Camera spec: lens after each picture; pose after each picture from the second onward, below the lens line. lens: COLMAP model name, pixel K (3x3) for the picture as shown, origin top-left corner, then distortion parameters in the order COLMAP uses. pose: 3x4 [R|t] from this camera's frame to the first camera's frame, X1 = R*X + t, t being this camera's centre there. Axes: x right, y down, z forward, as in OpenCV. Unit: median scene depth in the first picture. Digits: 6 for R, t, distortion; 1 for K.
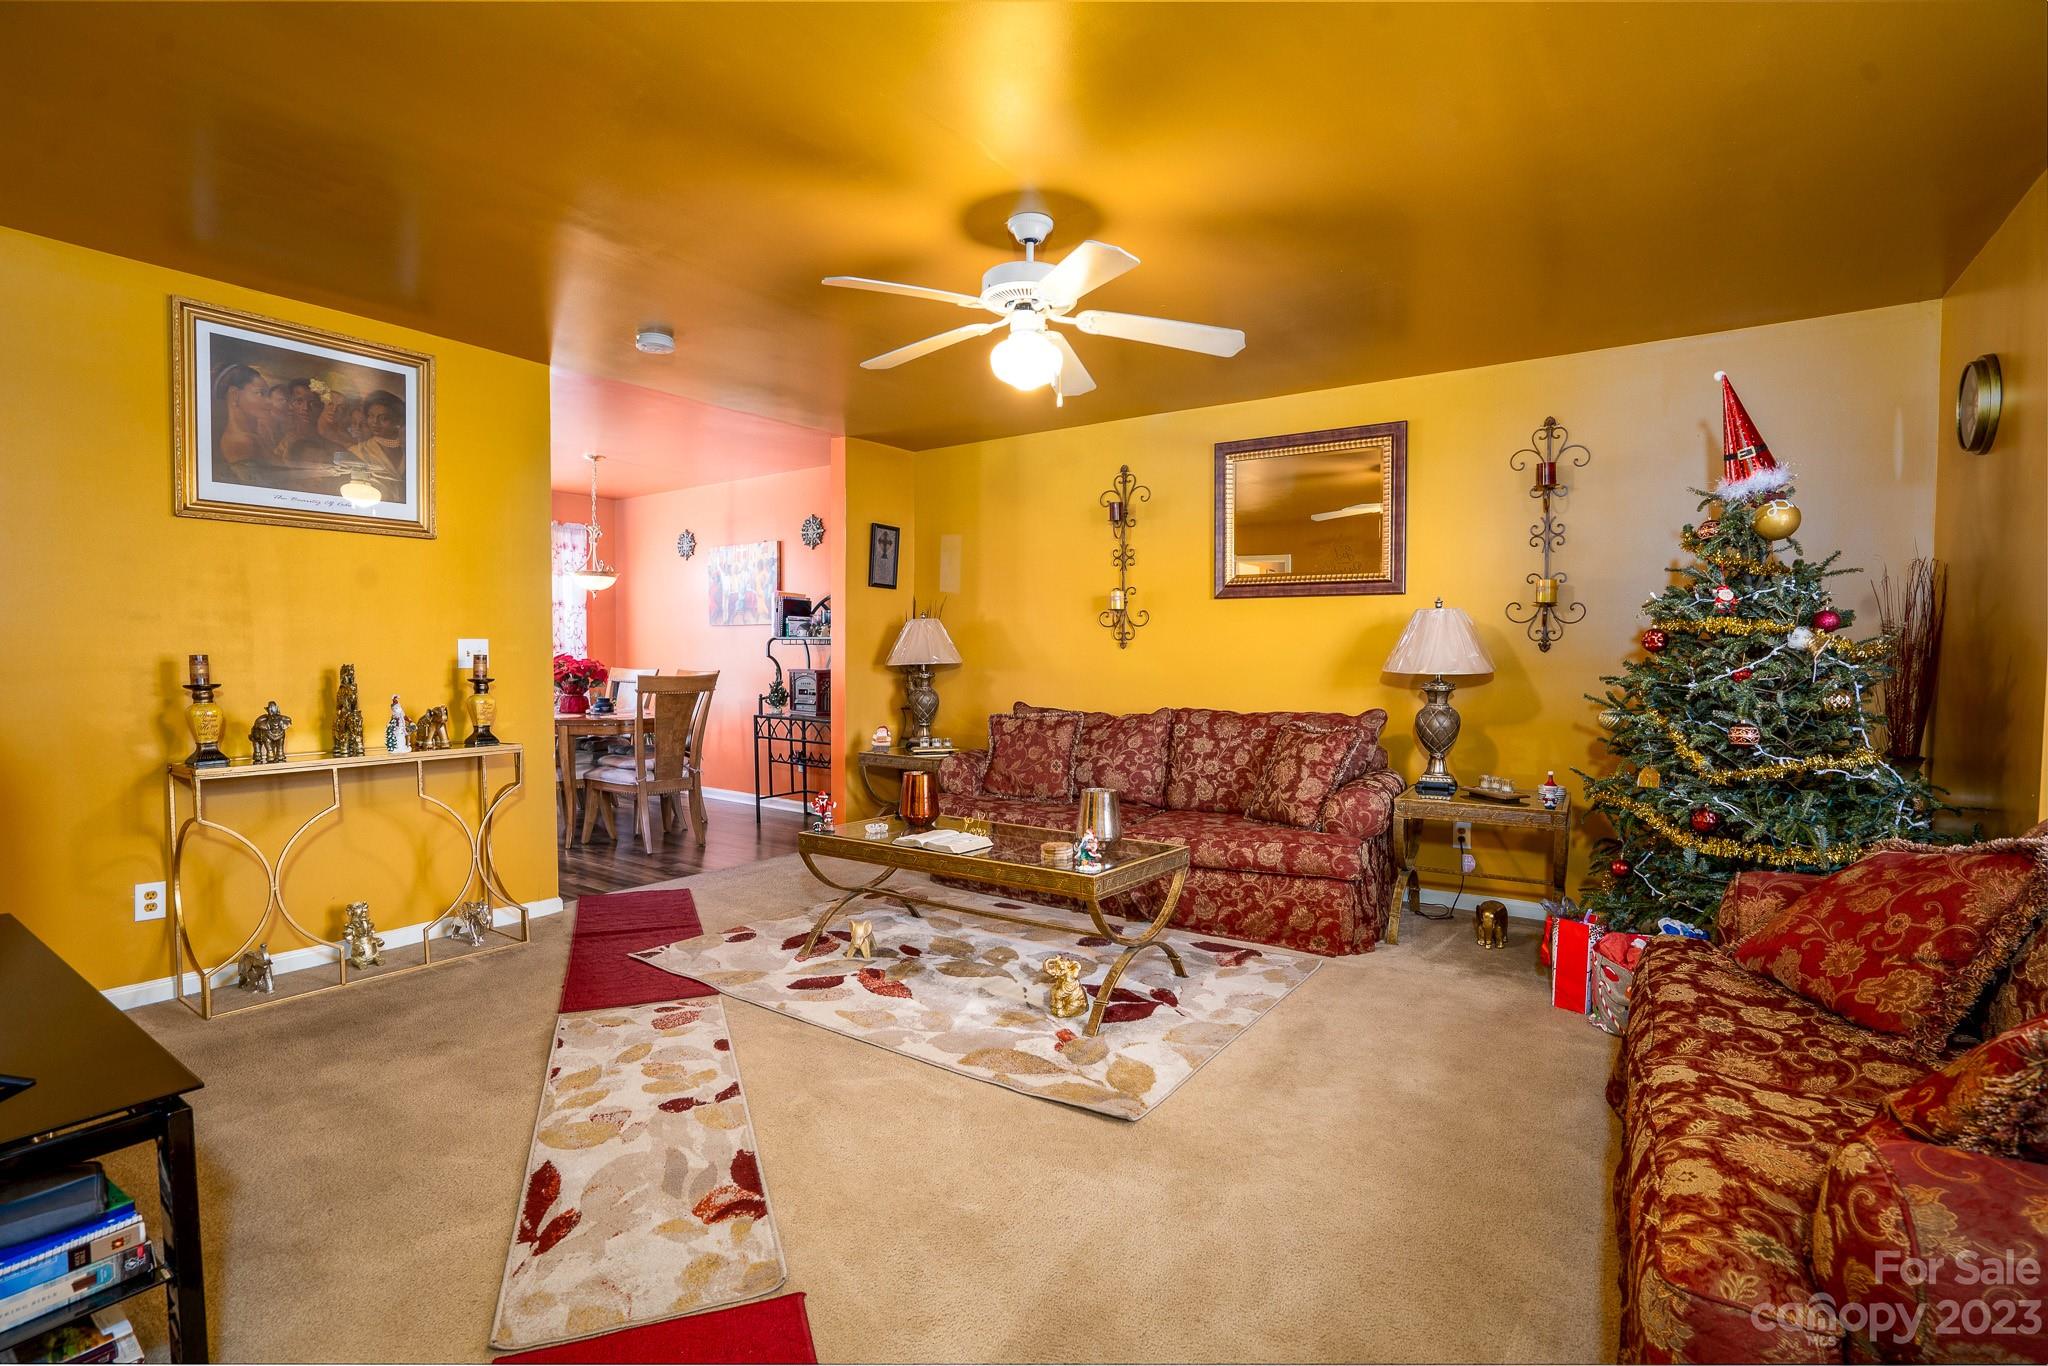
lens RADIAL K [[931.2, 0, 1036.0], [0, 931.2, 698.3], [0, 0, 1]] dist [-0.051896, 0.021388]
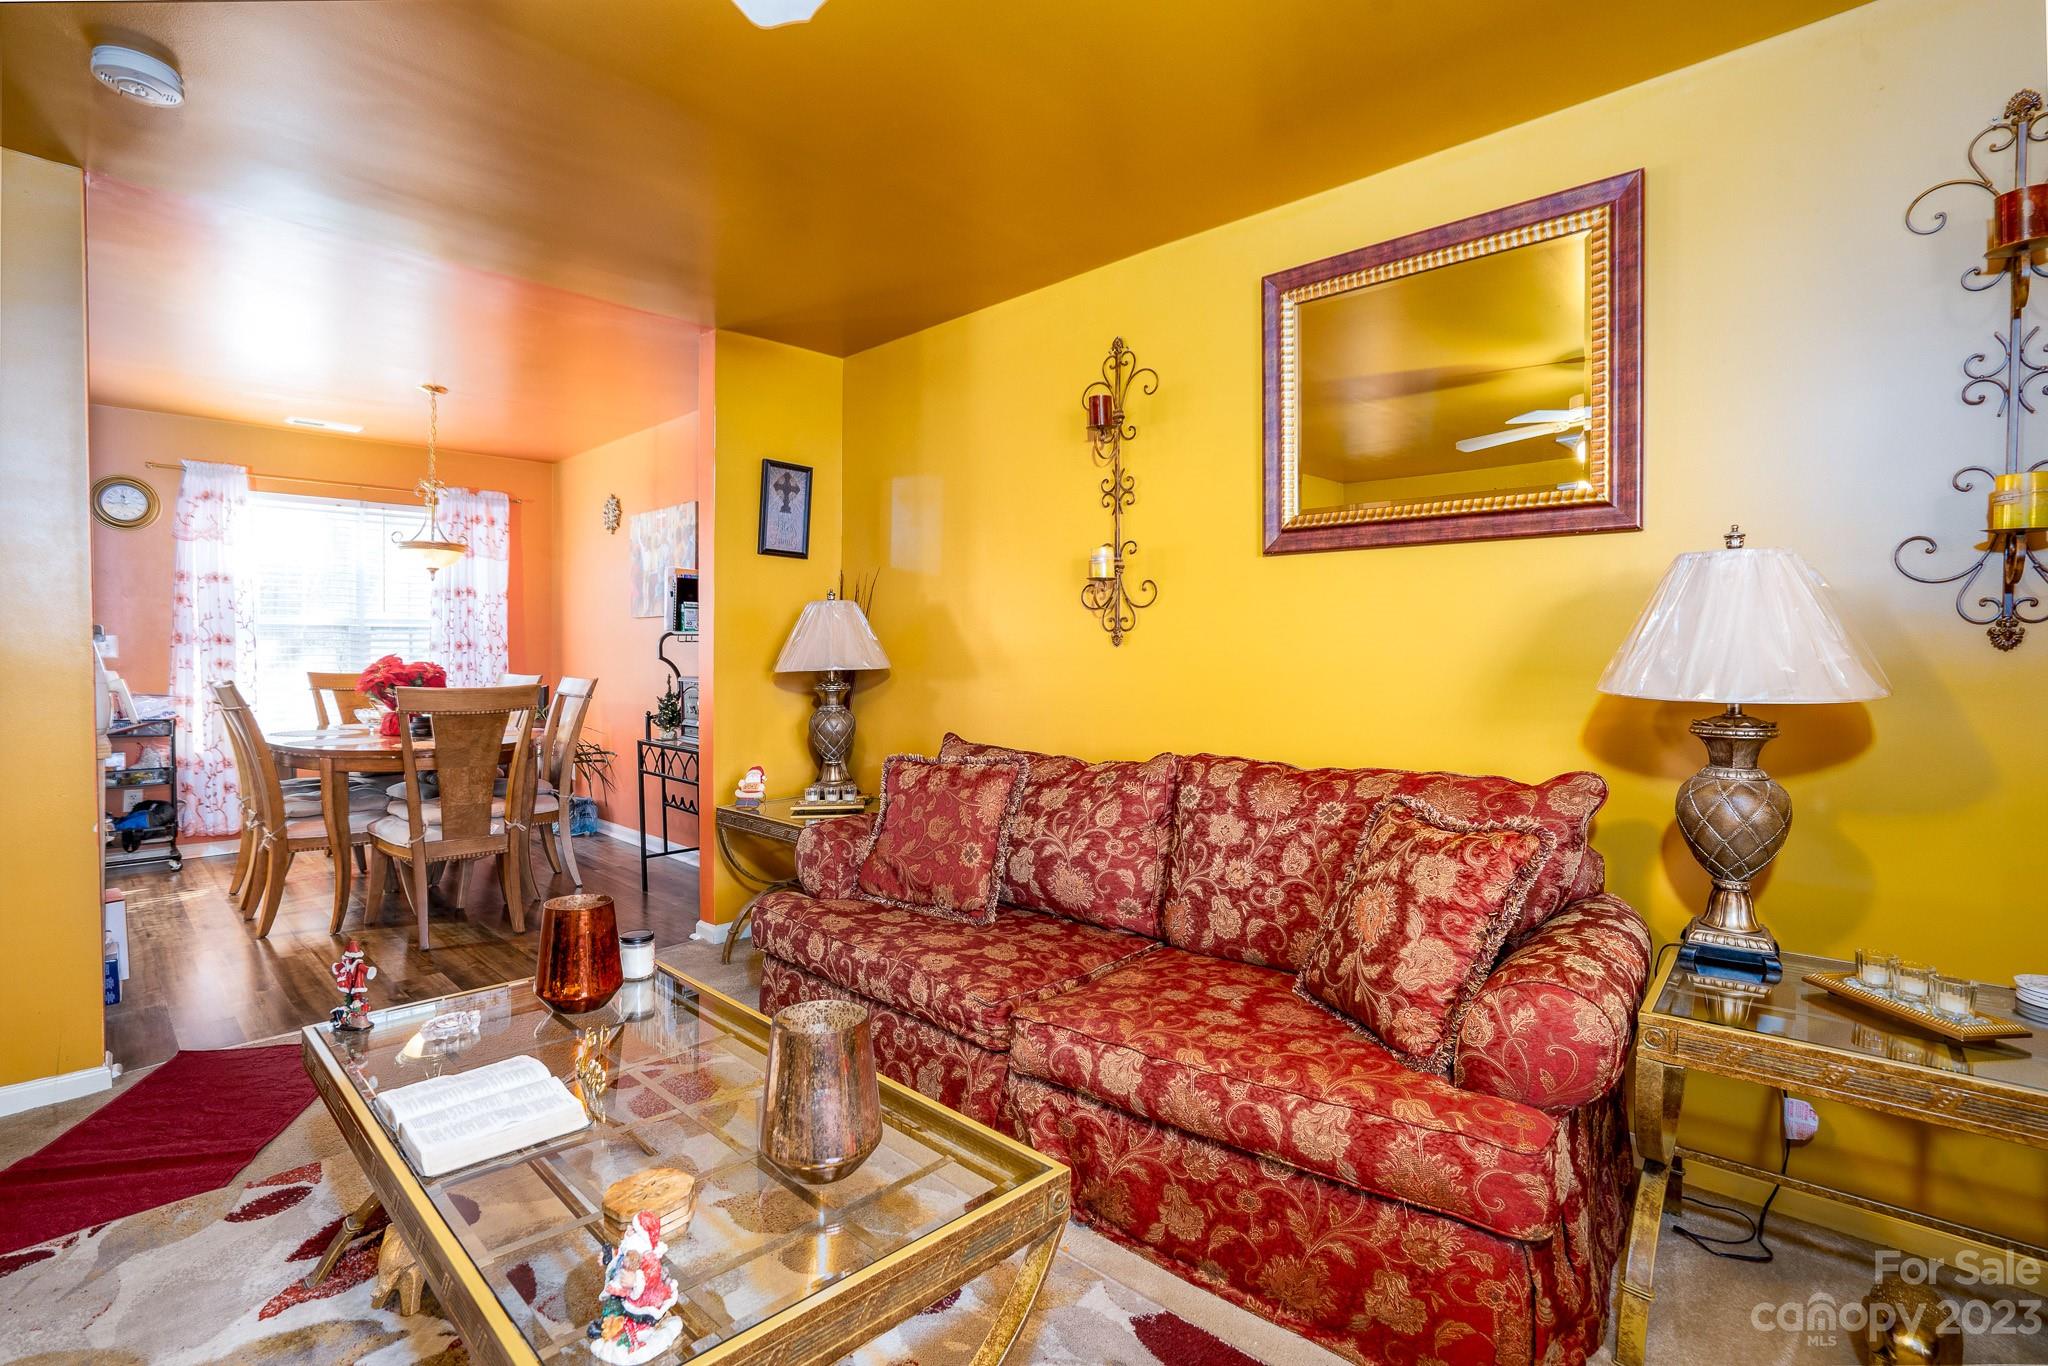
lens RADIAL K [[954.3, 0, 1035.6], [0, 954.3, 680.6], [0, 0, 1]] dist [-0.053863, 0.022554]
pose [[0.988907, 0.001350, -0.148532, 0.157512], [-0.003844, 0.999856, -0.016507, -0.024629], [0.148488, 0.016895, 0.988770, 0.466215]]
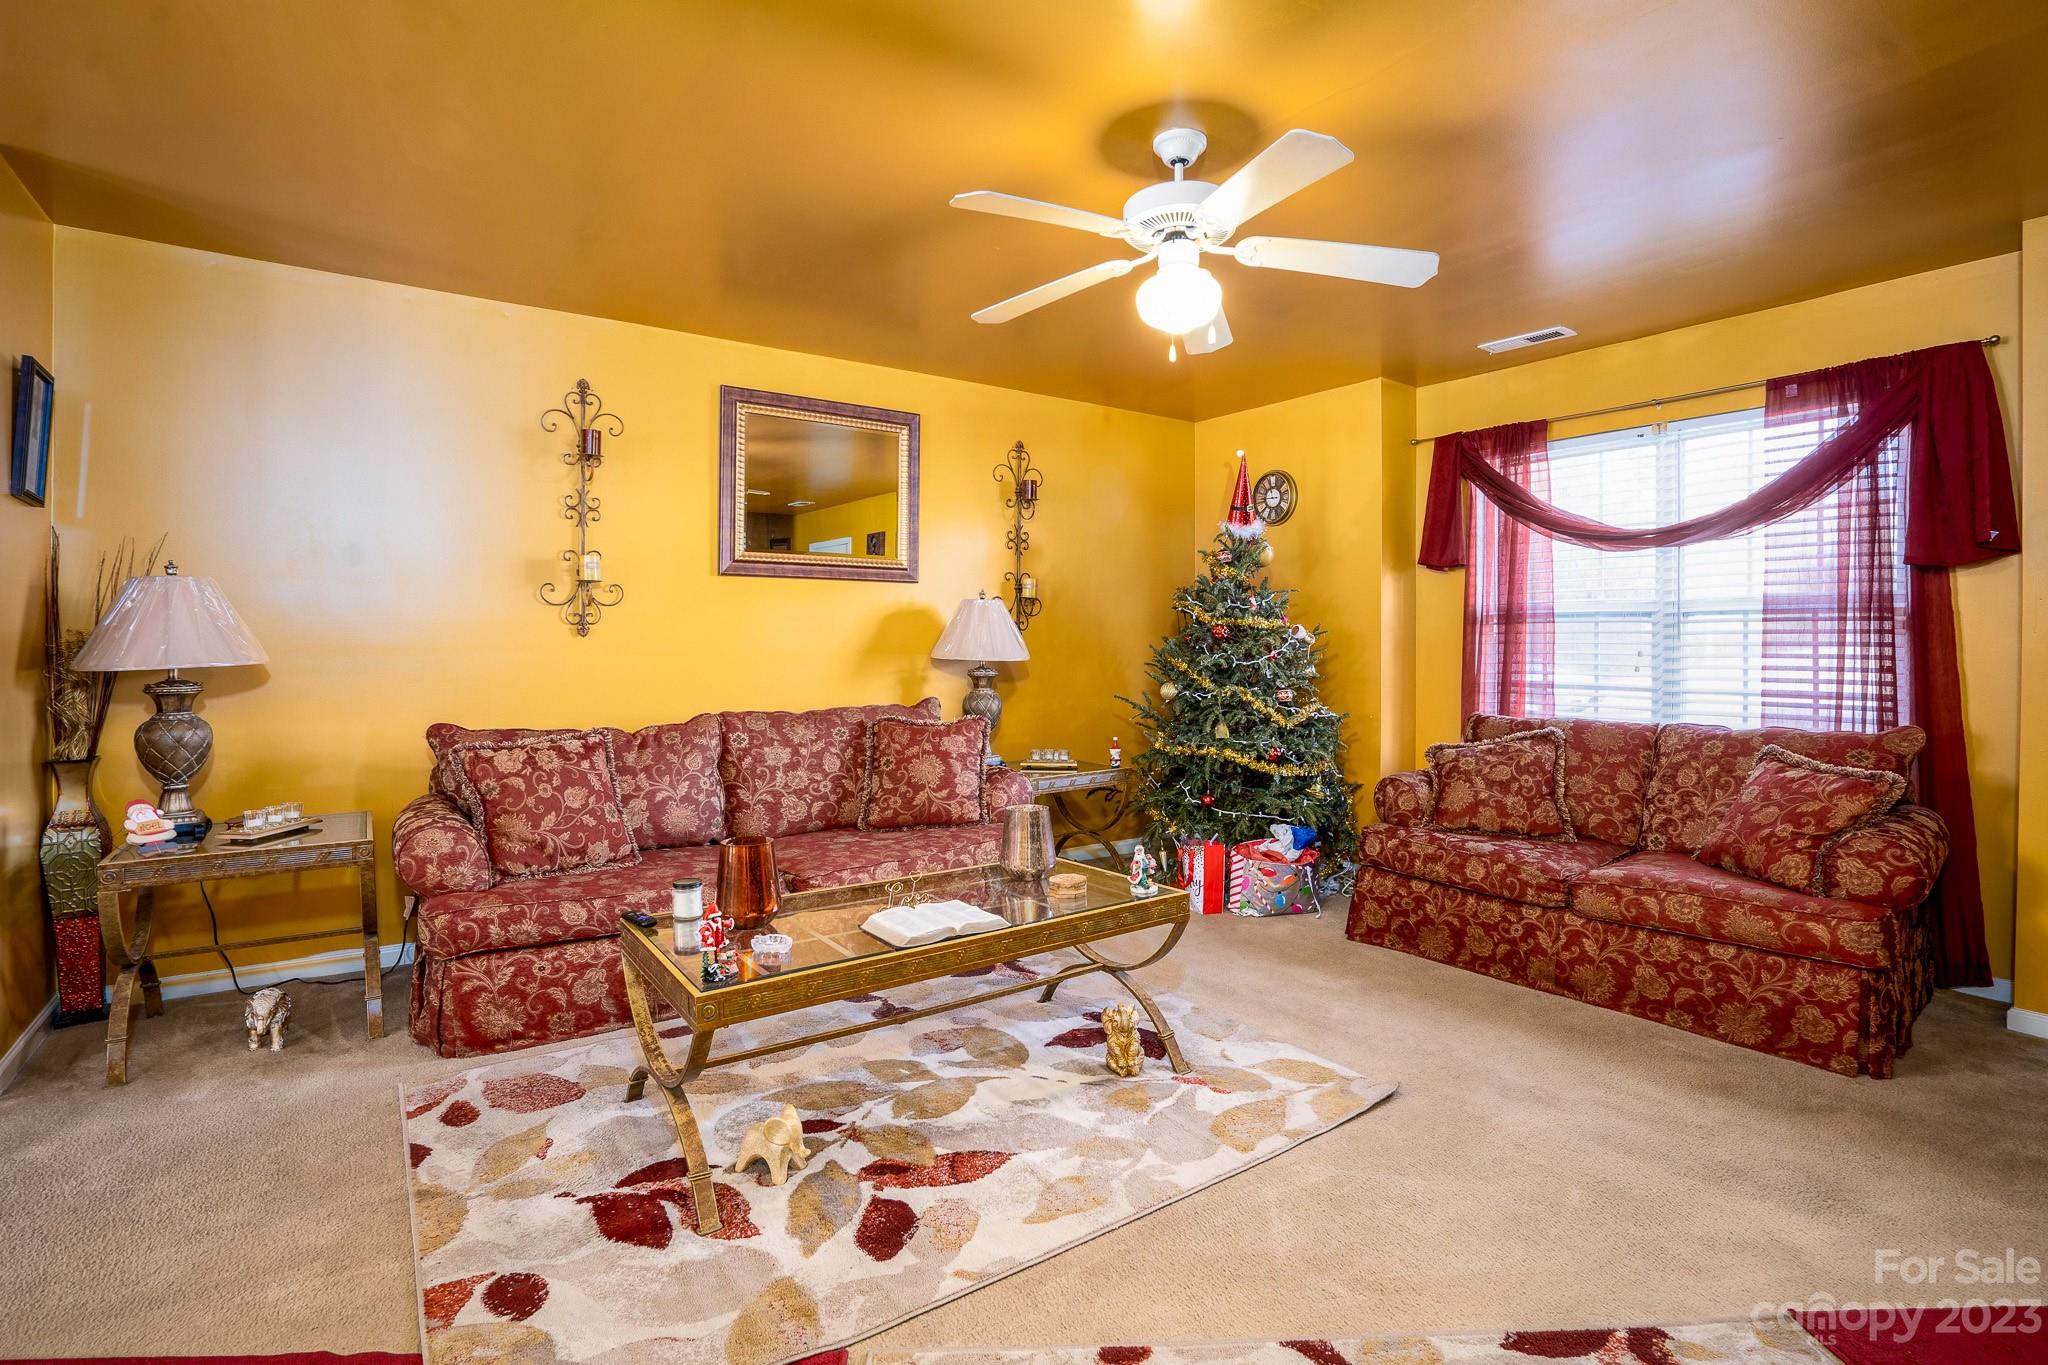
lens RADIAL K [[964.2, 0, 985.3], [0, 964.2, 664.9], [0, 0, 1]] dist [-0.055161, 0.023426]
pose [[0.370954, -0.024387, 0.928331, -0.551521], [0.044396, 0.998978, 0.008502, -0.028582], [-0.927589, 0.038060, 0.371658, 0.529217]]
